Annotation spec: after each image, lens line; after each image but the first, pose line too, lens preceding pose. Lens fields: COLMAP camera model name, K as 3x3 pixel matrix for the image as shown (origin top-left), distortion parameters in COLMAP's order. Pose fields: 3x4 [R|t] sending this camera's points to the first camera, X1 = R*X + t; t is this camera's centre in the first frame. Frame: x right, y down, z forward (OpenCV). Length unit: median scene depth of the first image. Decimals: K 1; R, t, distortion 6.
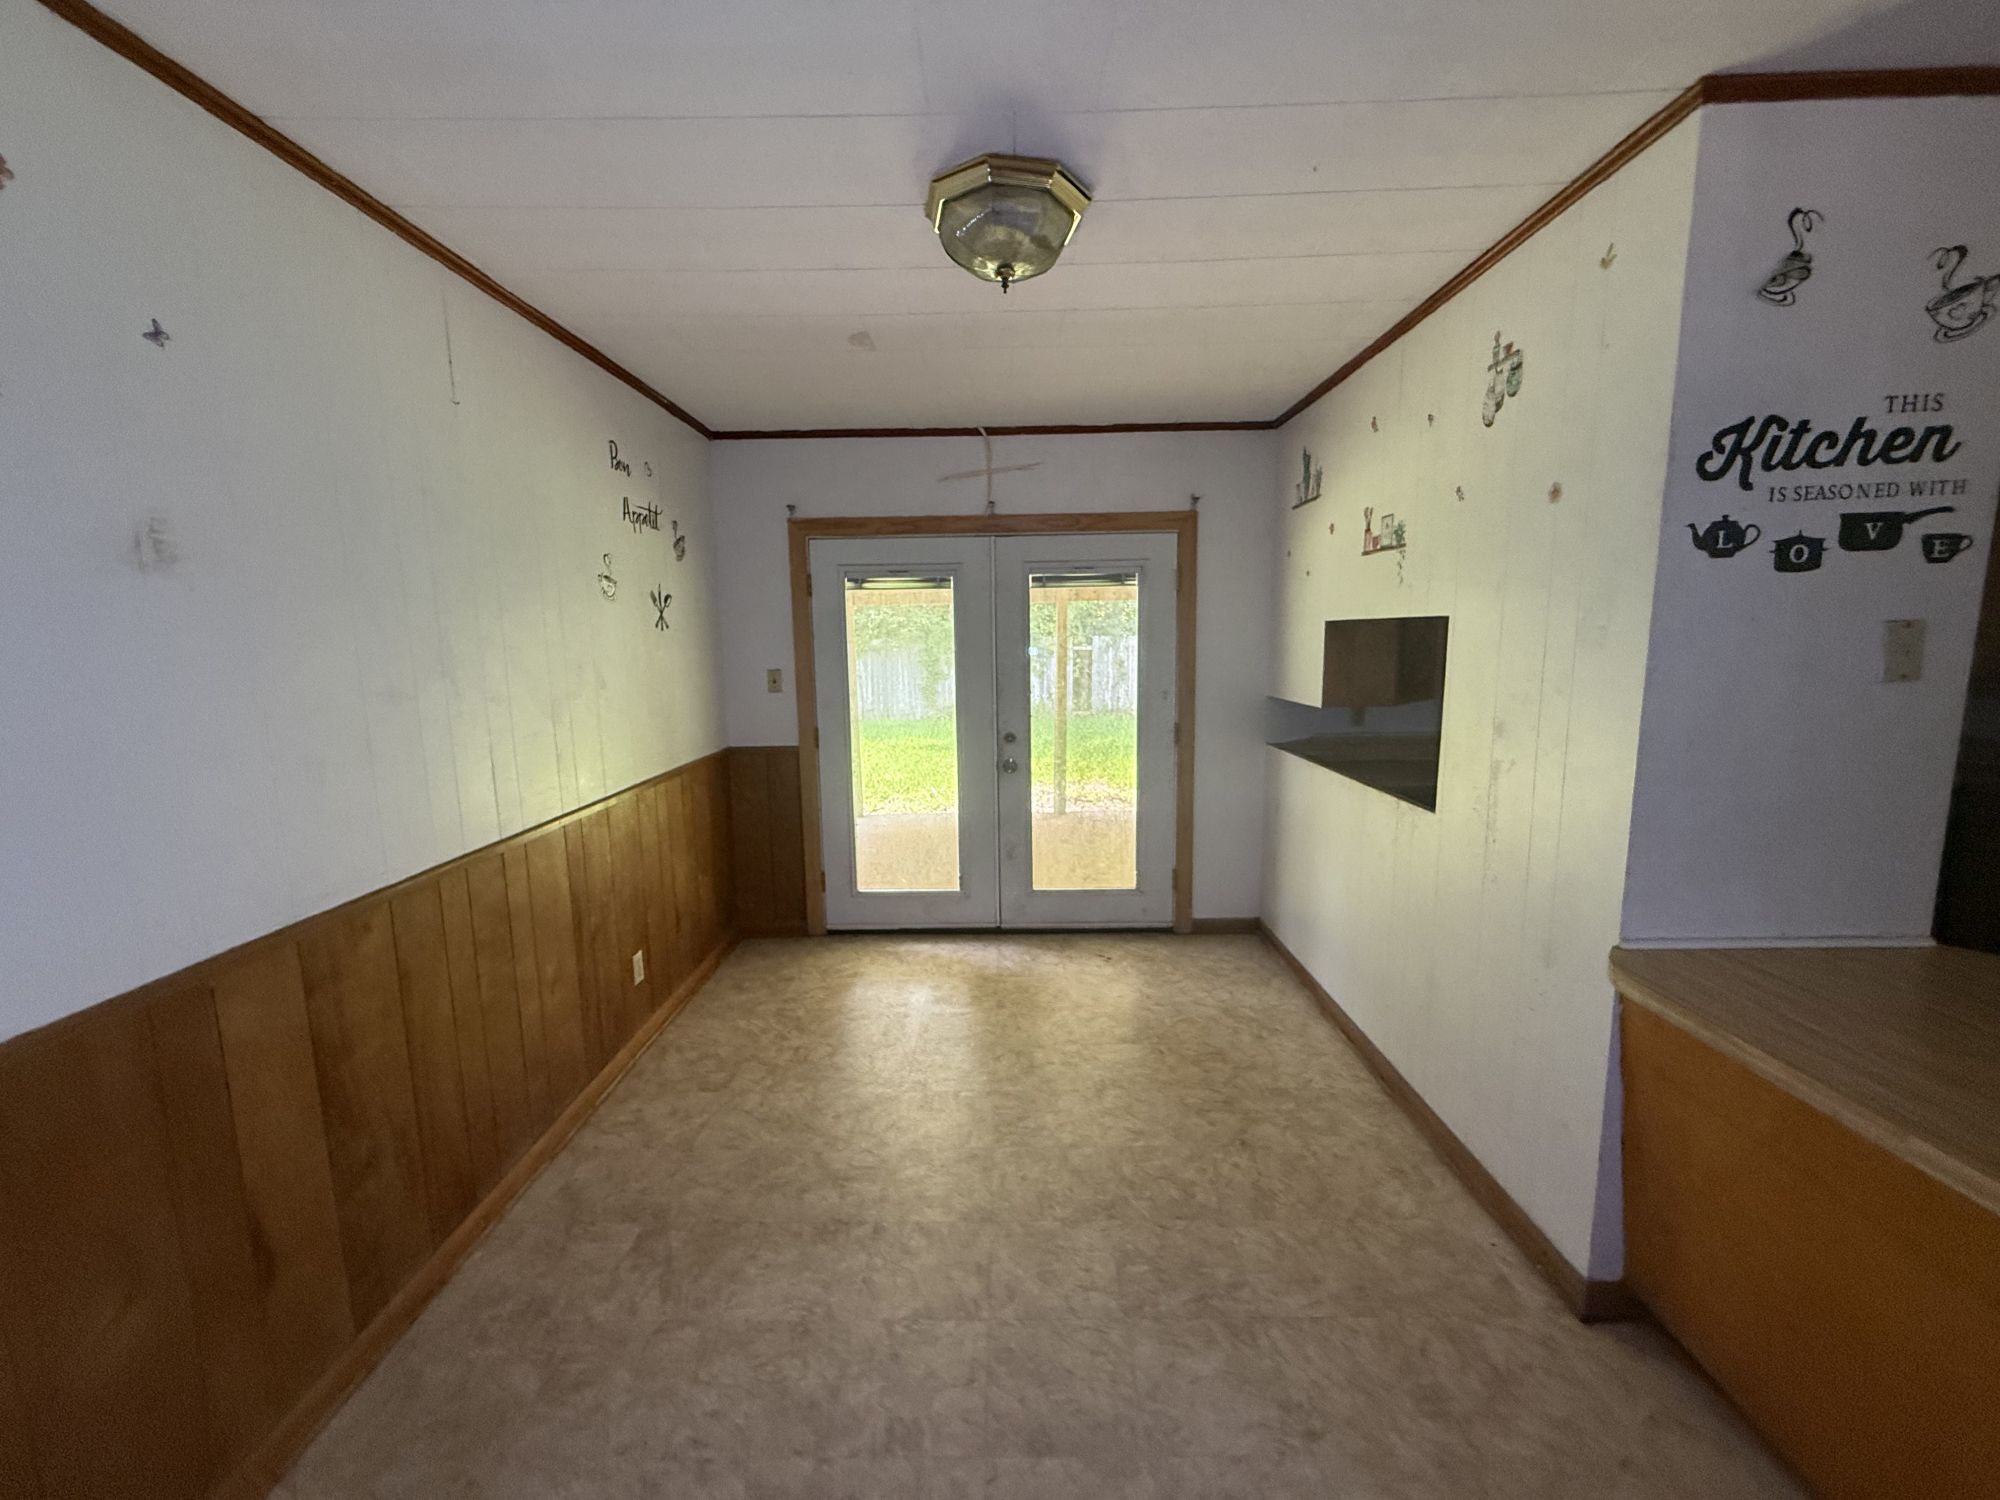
lens RADIAL K [[802.4, 0, 990.7], [0, 802.4, 749.0], [0, 0, 1]] dist [-0.000684, 0.000487]
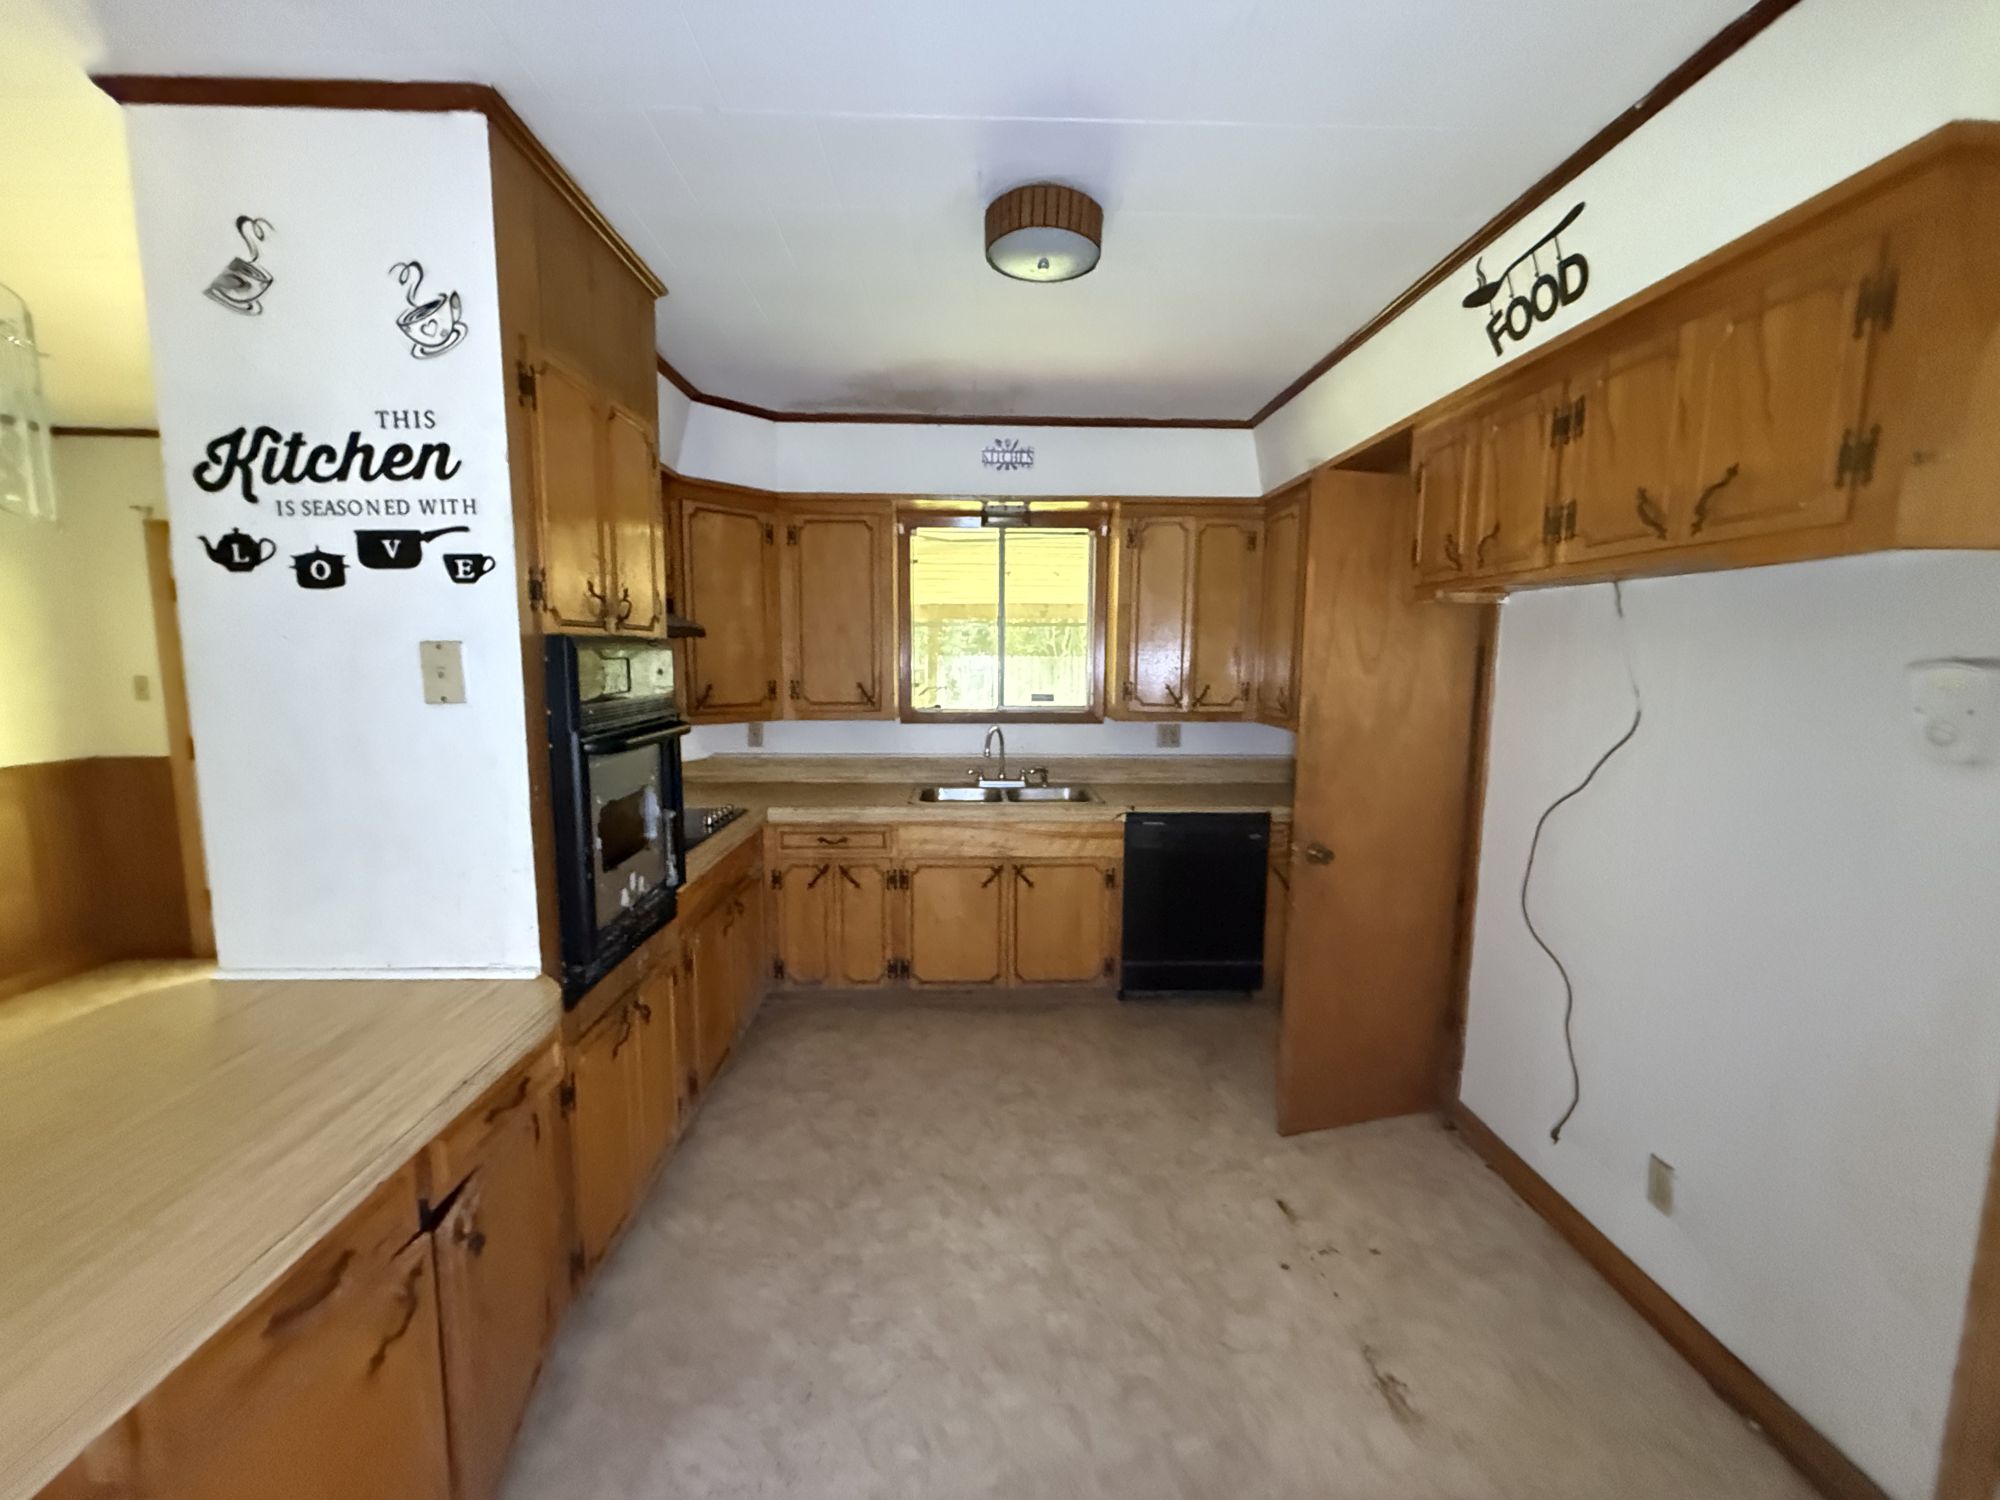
lens RADIAL K [[802.4, 0, 990.7], [0, 802.4, 749.0], [0, 0, 1]] dist [-0.000684, 0.000487]
pose [[0.999019, 0.019553, 0.039741, 1.807097], [-0.018577, 0.999521, -0.024767, -0.018834], [-0.040206, 0.024005, 0.998903, 0.005947]]
